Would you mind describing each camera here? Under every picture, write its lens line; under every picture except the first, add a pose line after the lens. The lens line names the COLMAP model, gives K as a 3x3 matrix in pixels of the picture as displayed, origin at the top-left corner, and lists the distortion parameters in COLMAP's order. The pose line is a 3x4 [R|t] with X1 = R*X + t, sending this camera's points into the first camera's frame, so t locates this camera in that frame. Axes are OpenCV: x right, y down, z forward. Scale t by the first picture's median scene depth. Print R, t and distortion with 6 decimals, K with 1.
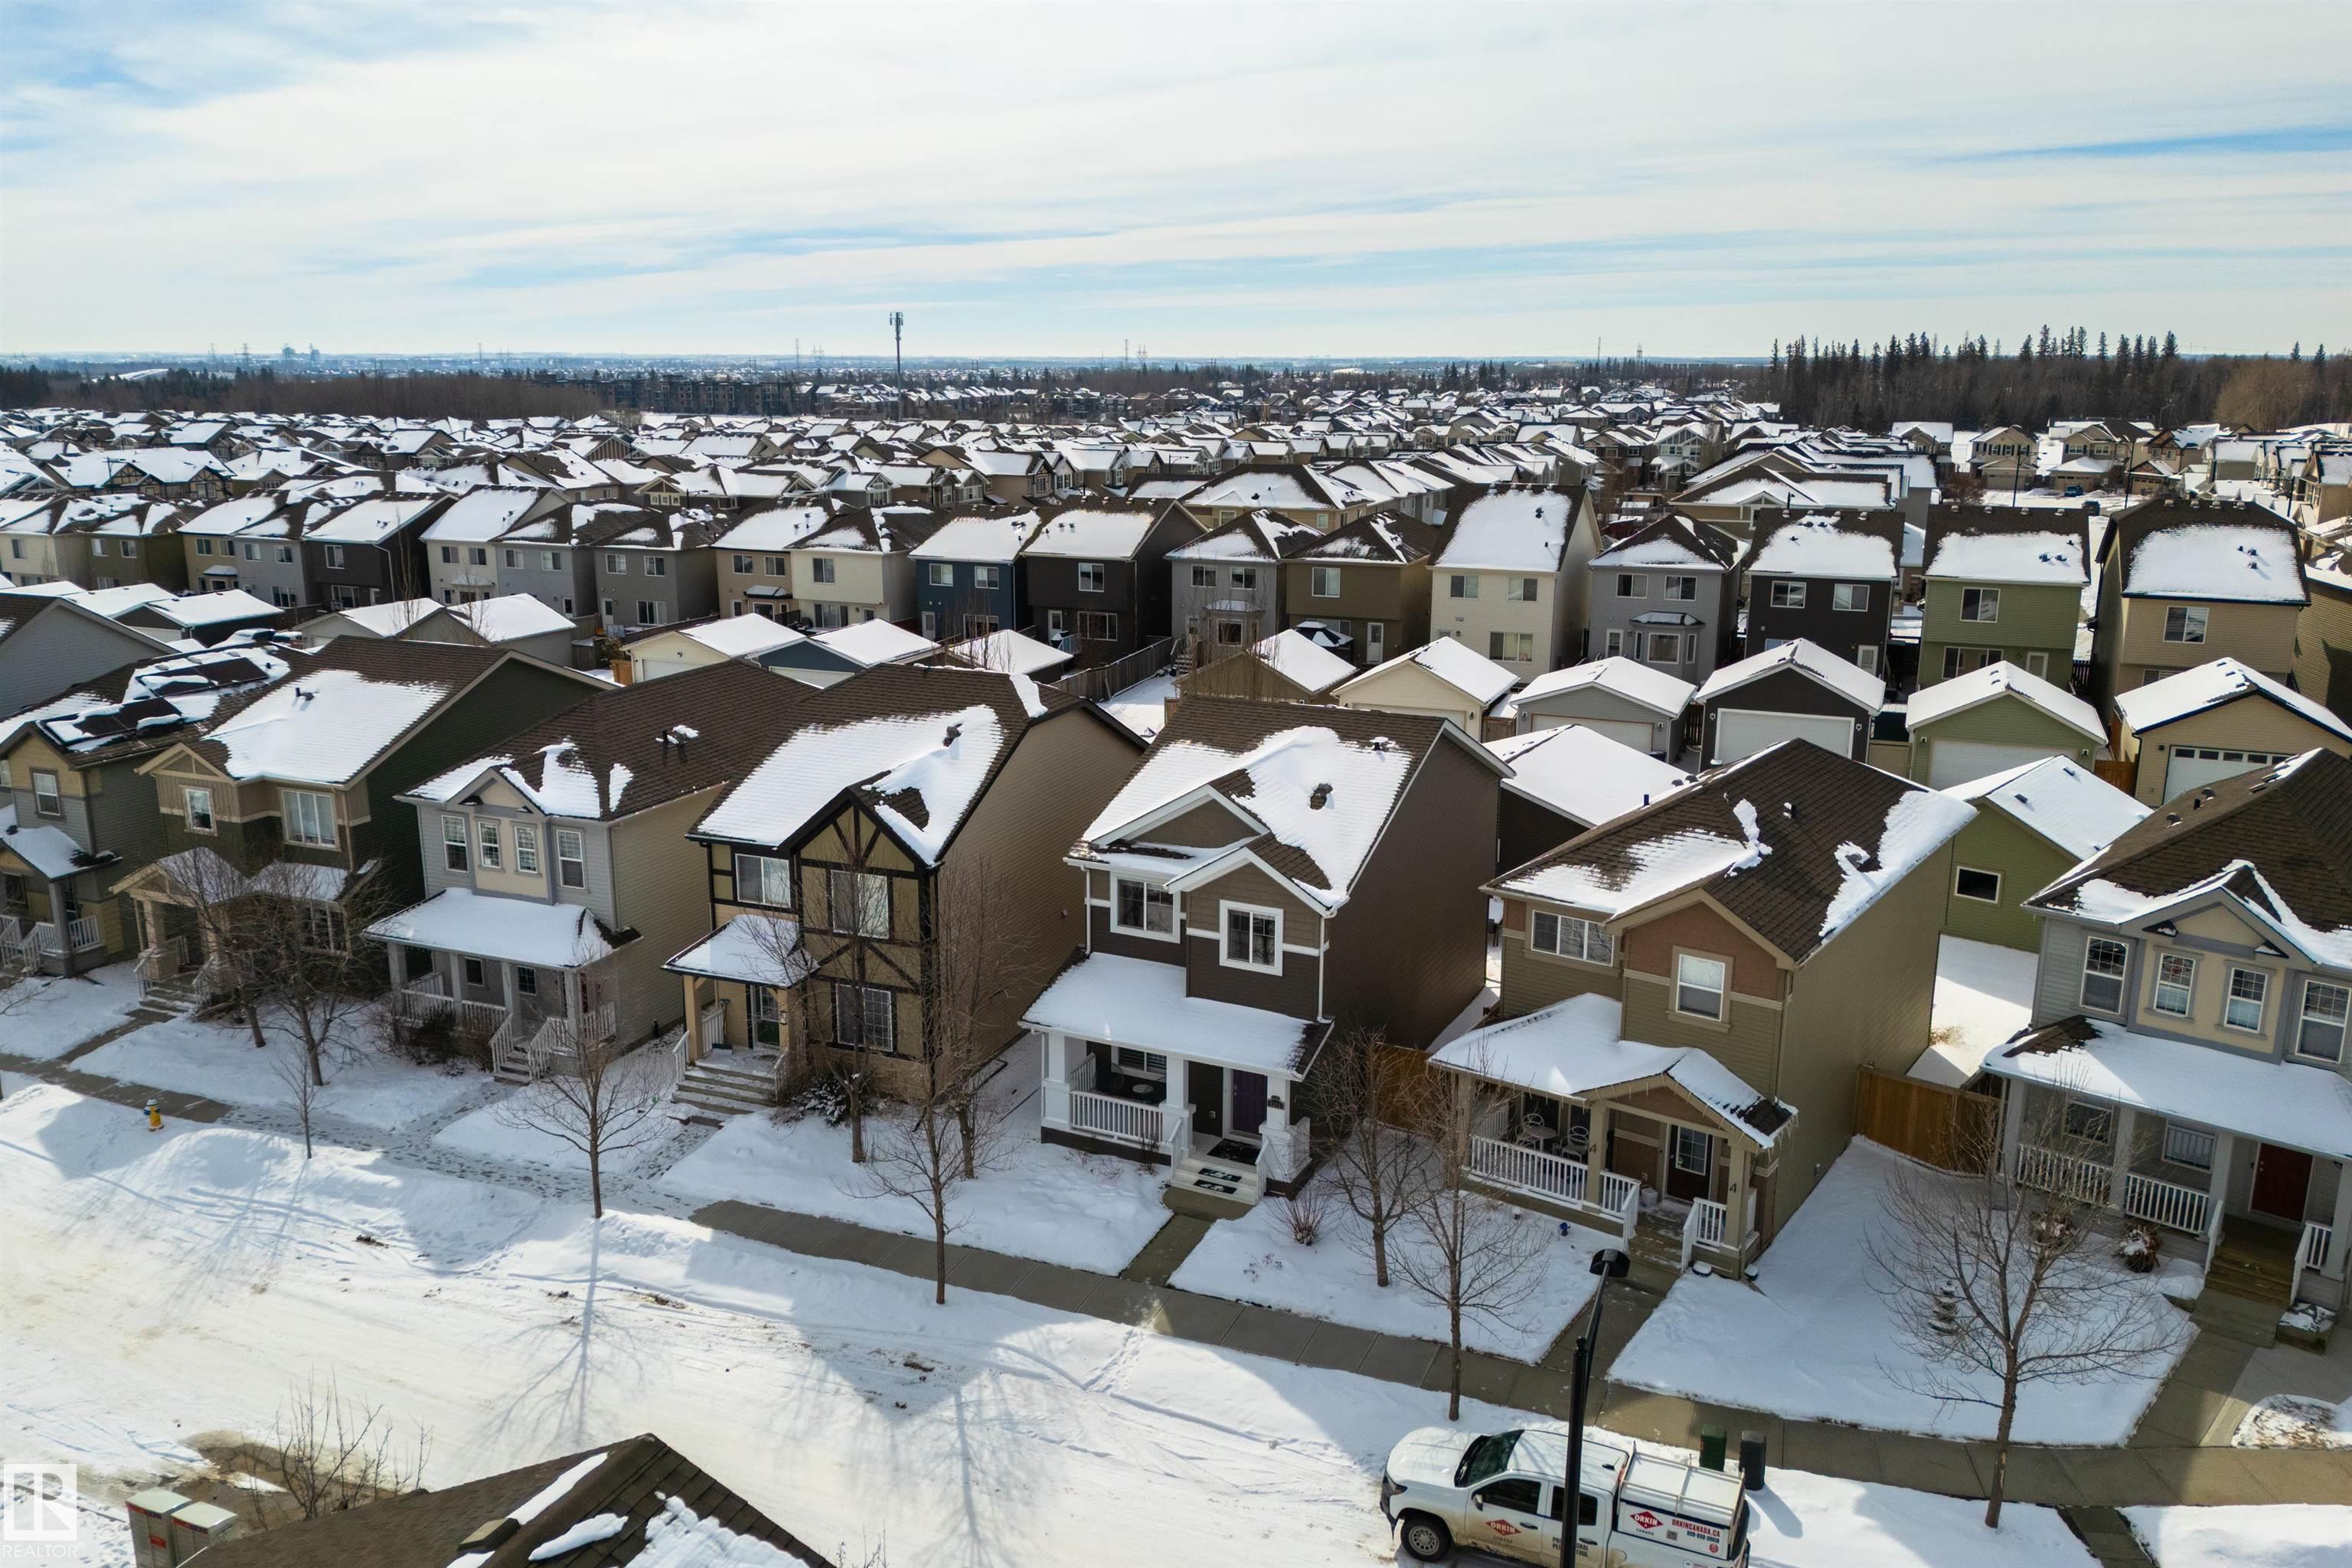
lens RADIAL K [[1810.6, 0, 1176.0], [0, 1810.6, 784.0], [0, 0, 1]] dist [0.076339, -0.182496]
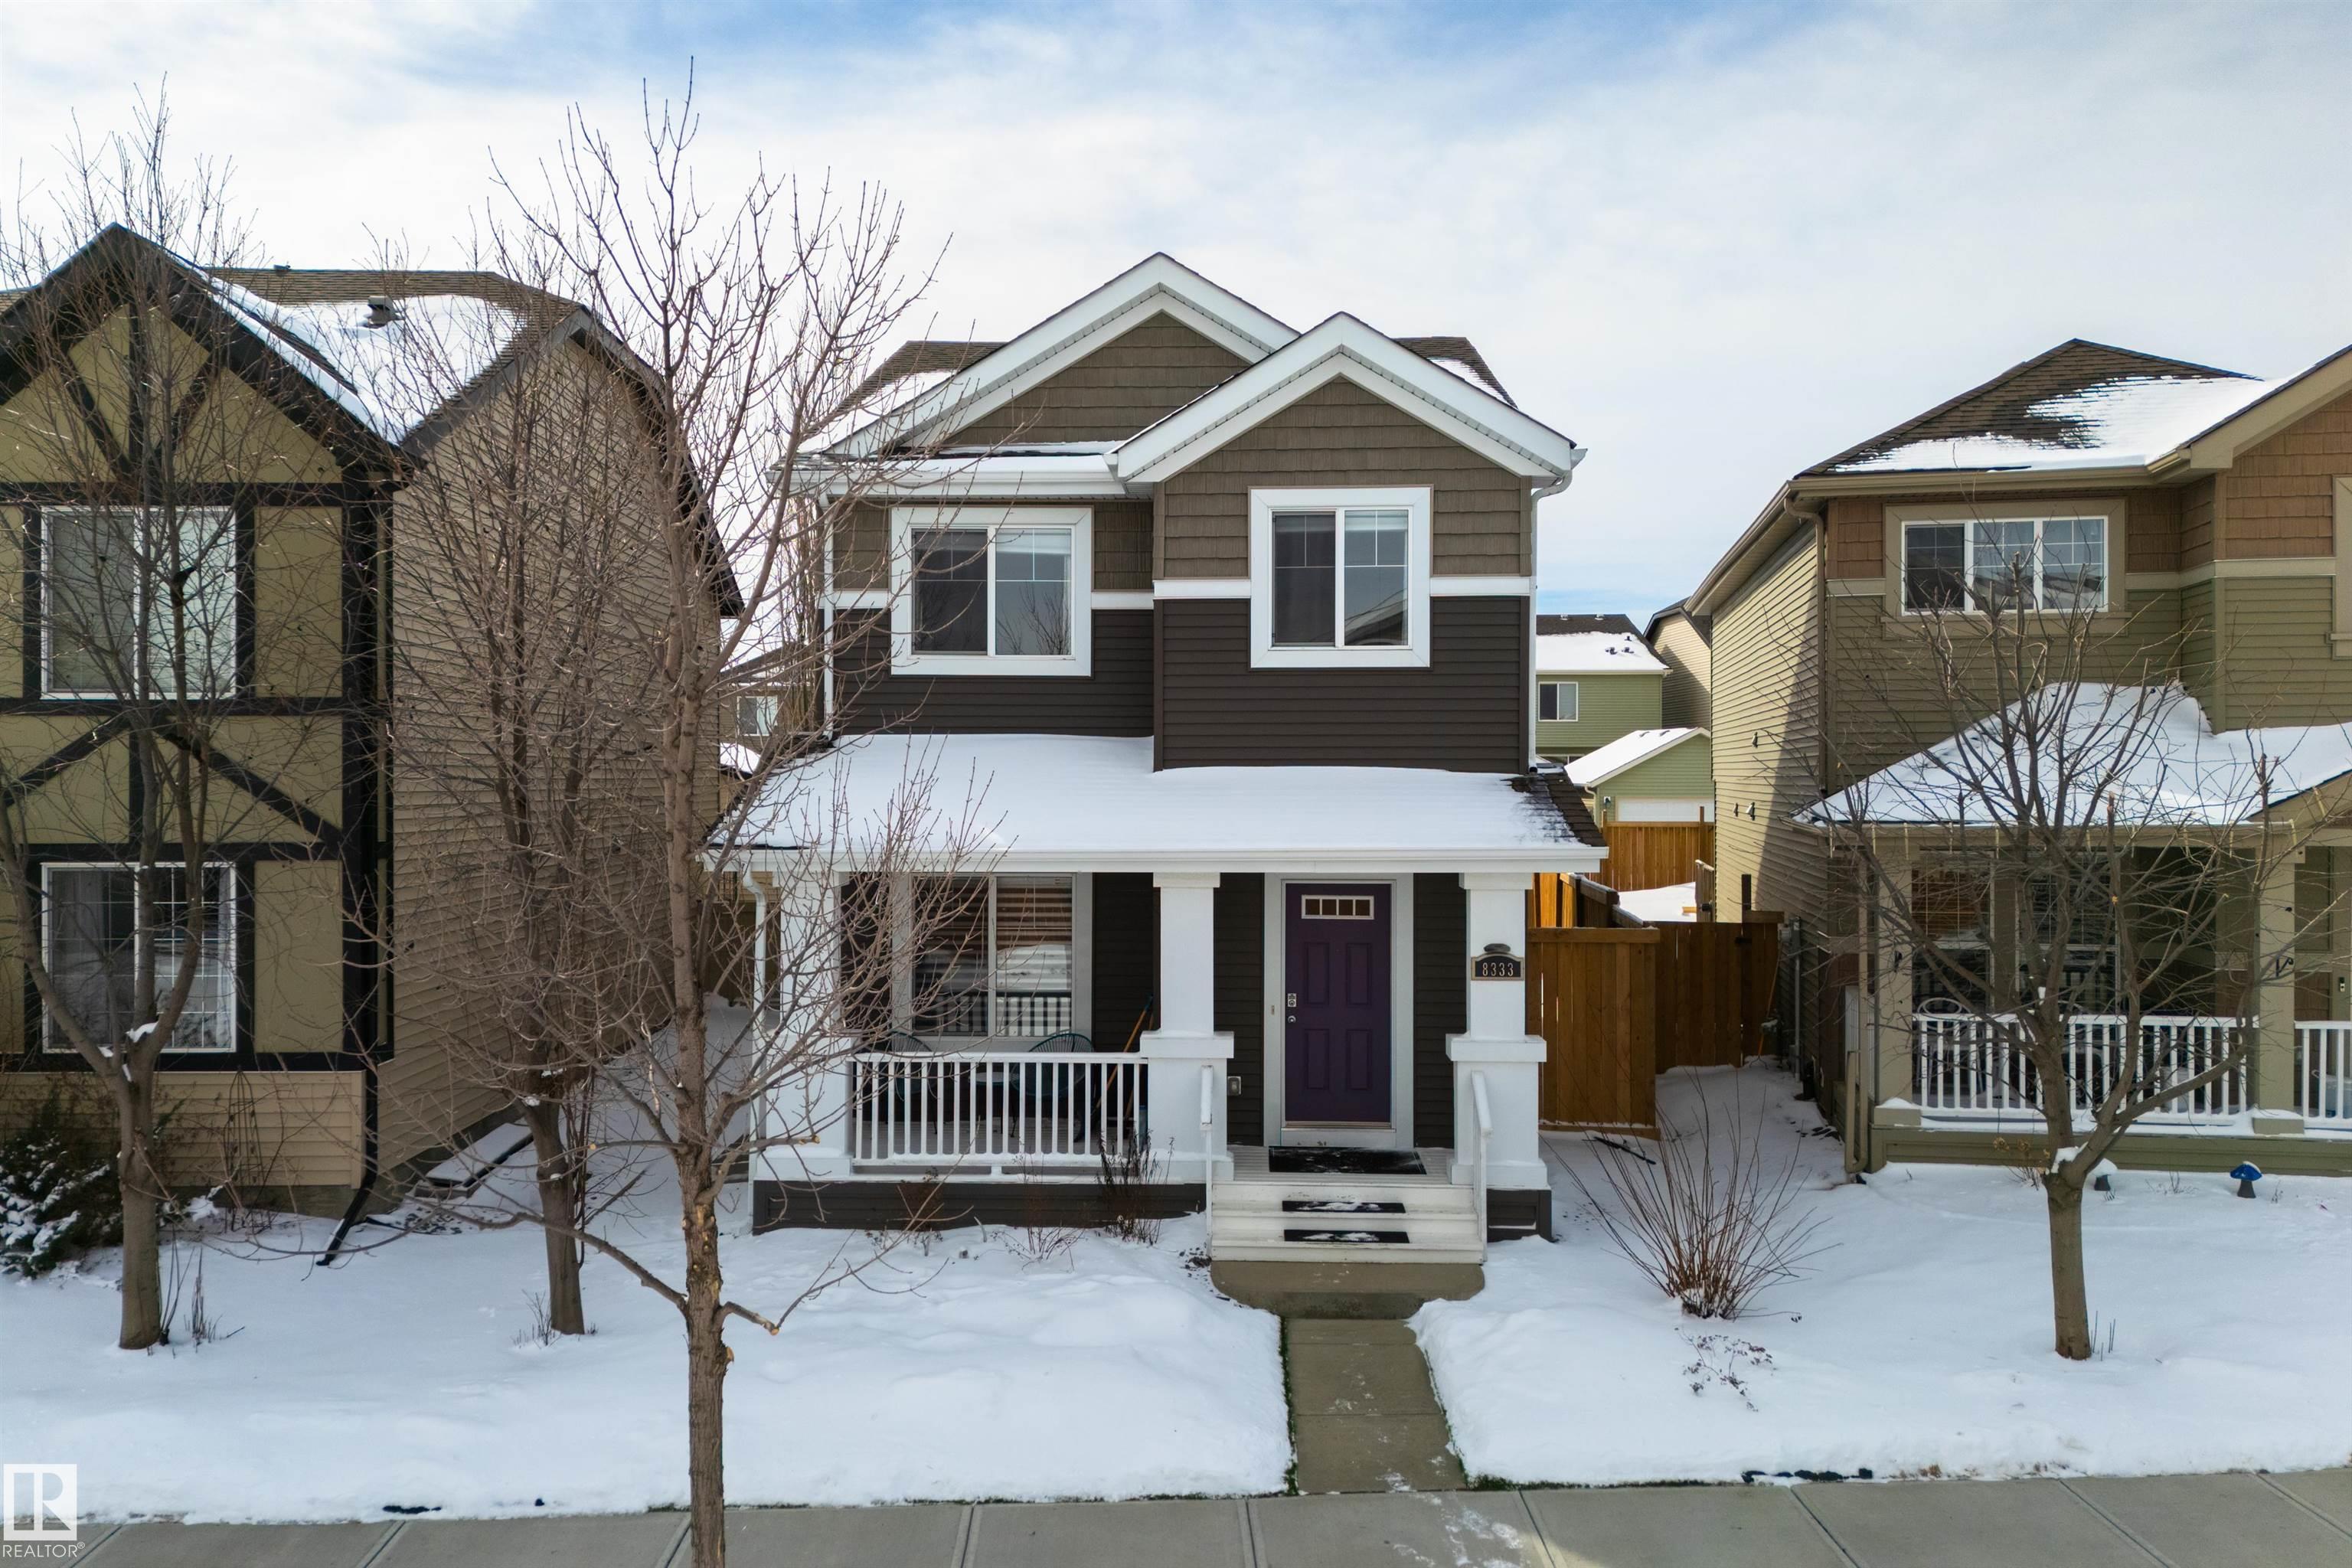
lens RADIAL K [[1786.9, 0, 1201.7], [0, 1786.9, 786.7], [0, 0, 1]] dist [0.014856, -0.027512]
pose [[0.904849, -0.003666, 0.425716, -0.140328], [0.101773, 0.972833, -0.207940, 0.193244], [-0.413388, 0.231481, 0.880640, 0.644998]]
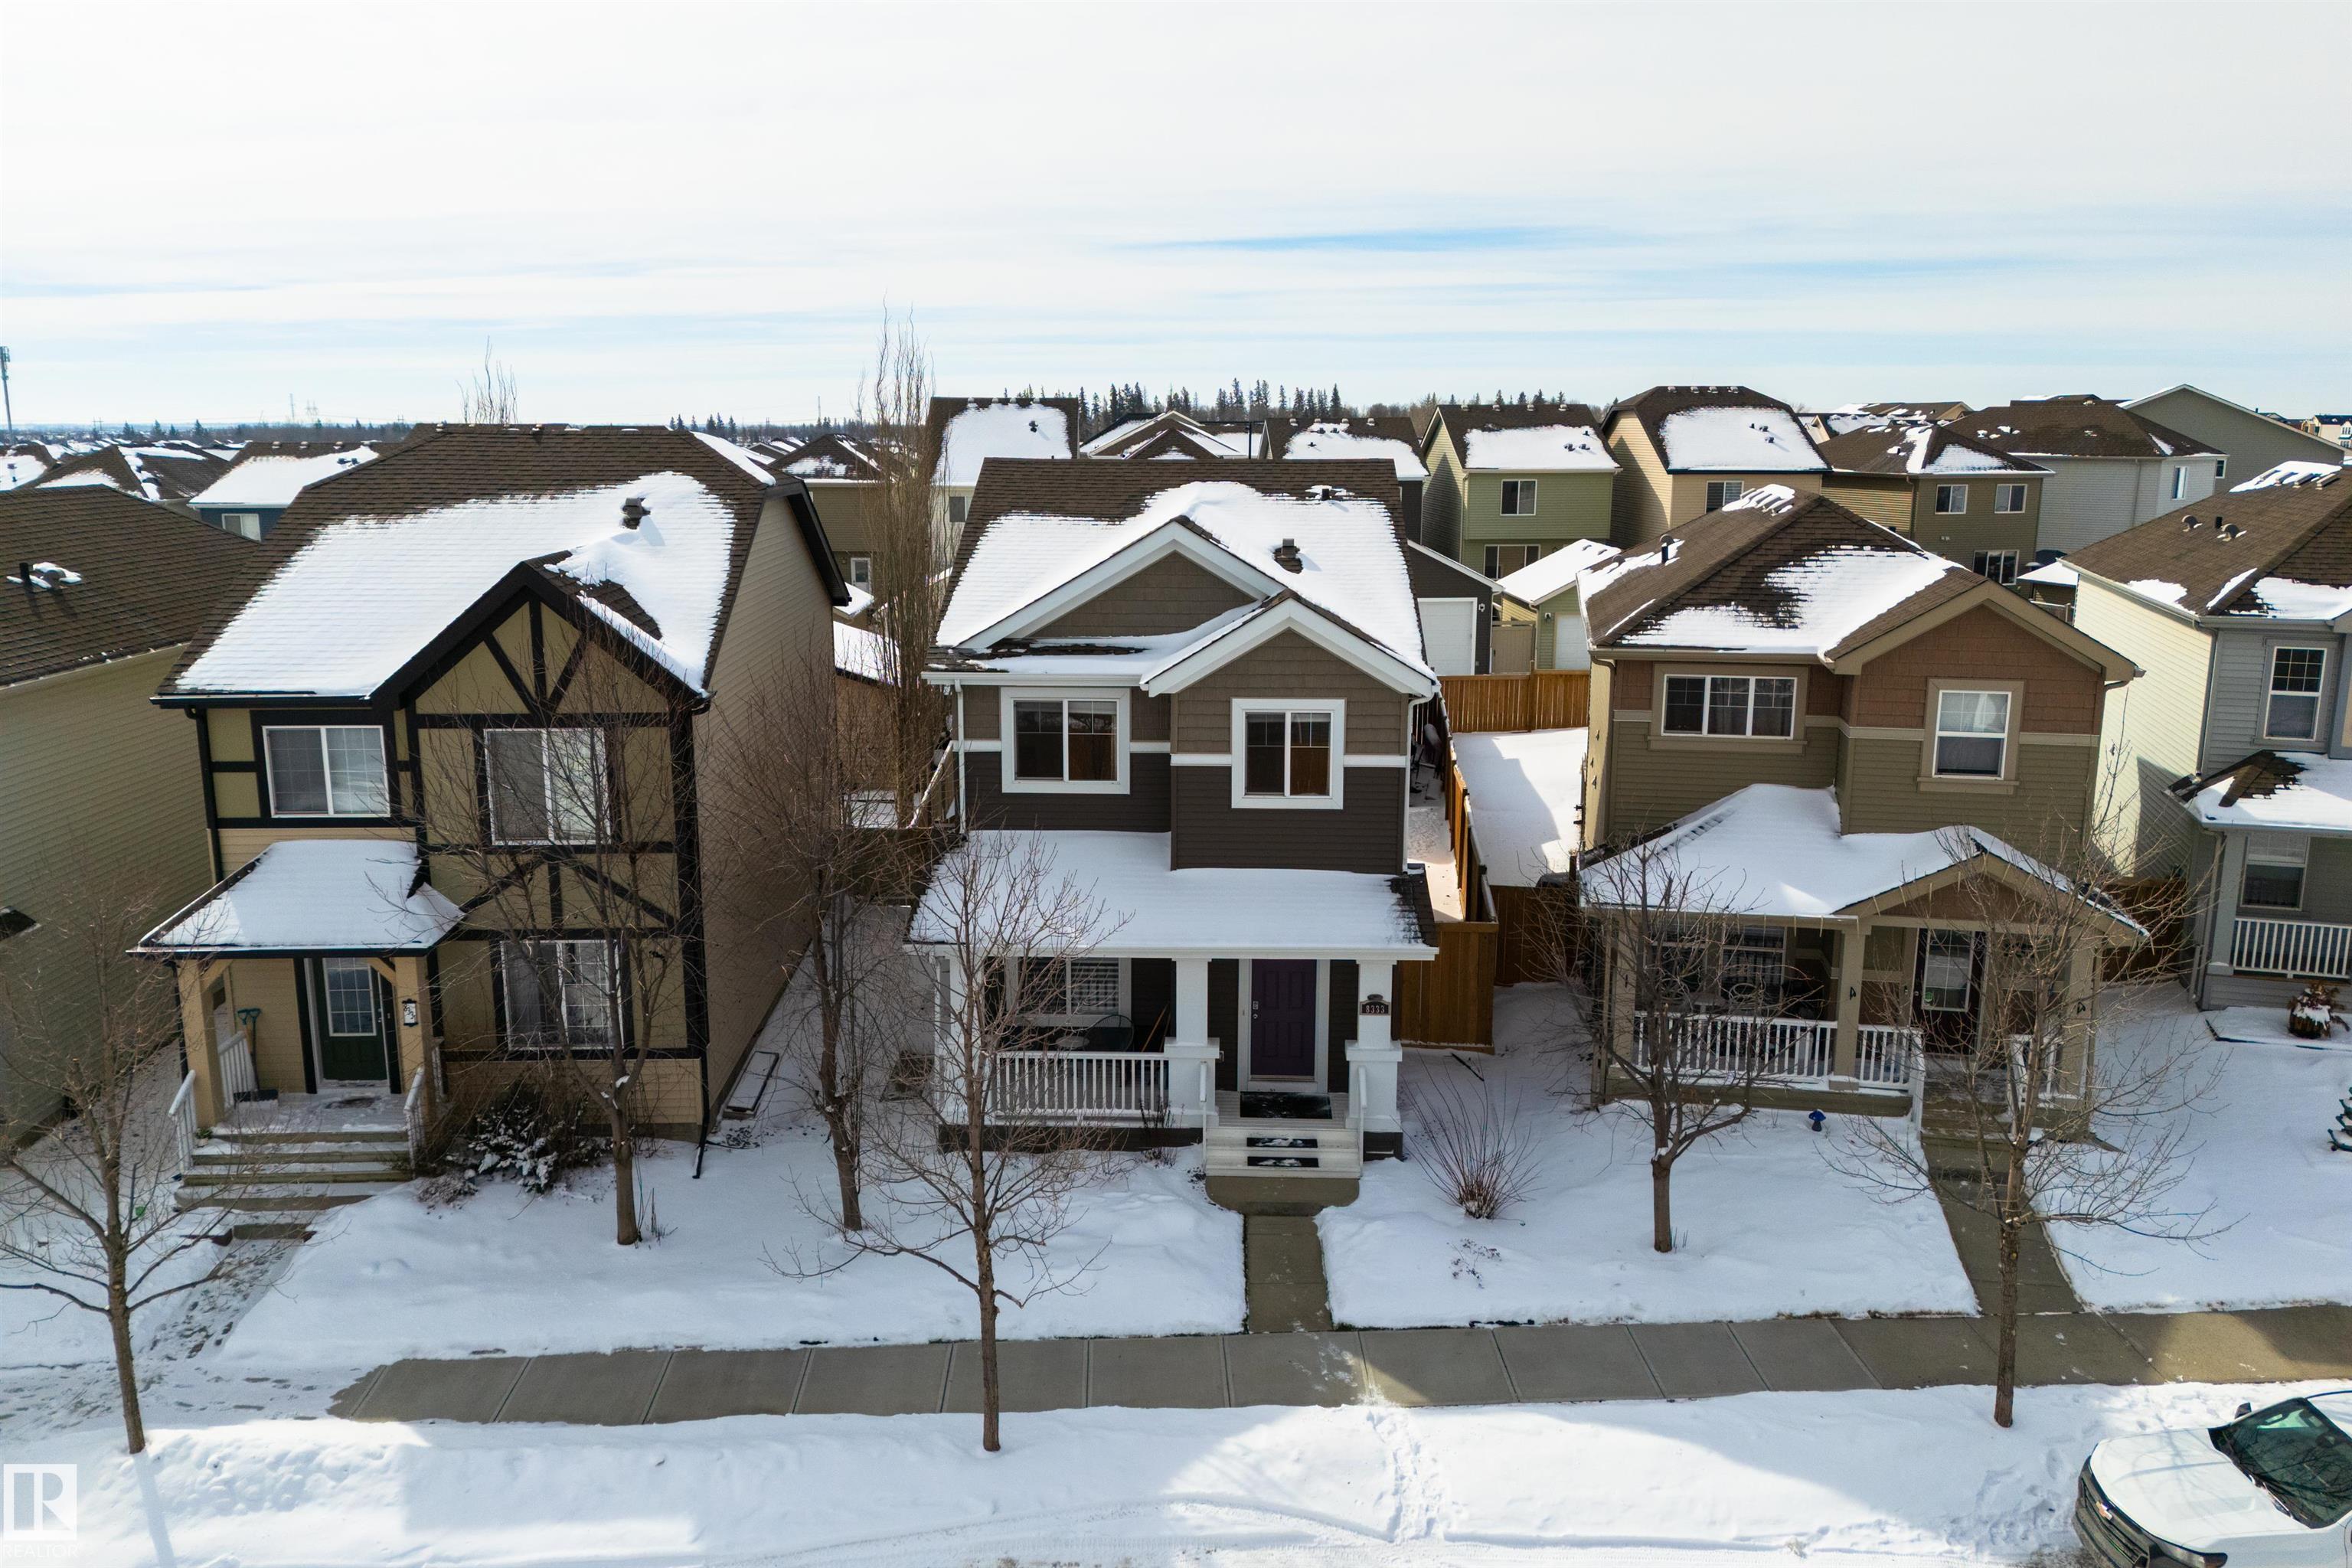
lens RADIAL K [[1784.7, 0, 1210.2], [0, 1784.7, 796.3], [0, 0, 1]] dist [0.033204, -0.061867]
pose [[0.901271, -0.086635, 0.424505, -0.229072], [0.099493, 0.995005, -0.008168, 0.095638], [-0.421677, 0.049597, 0.905389, 0.432020]]
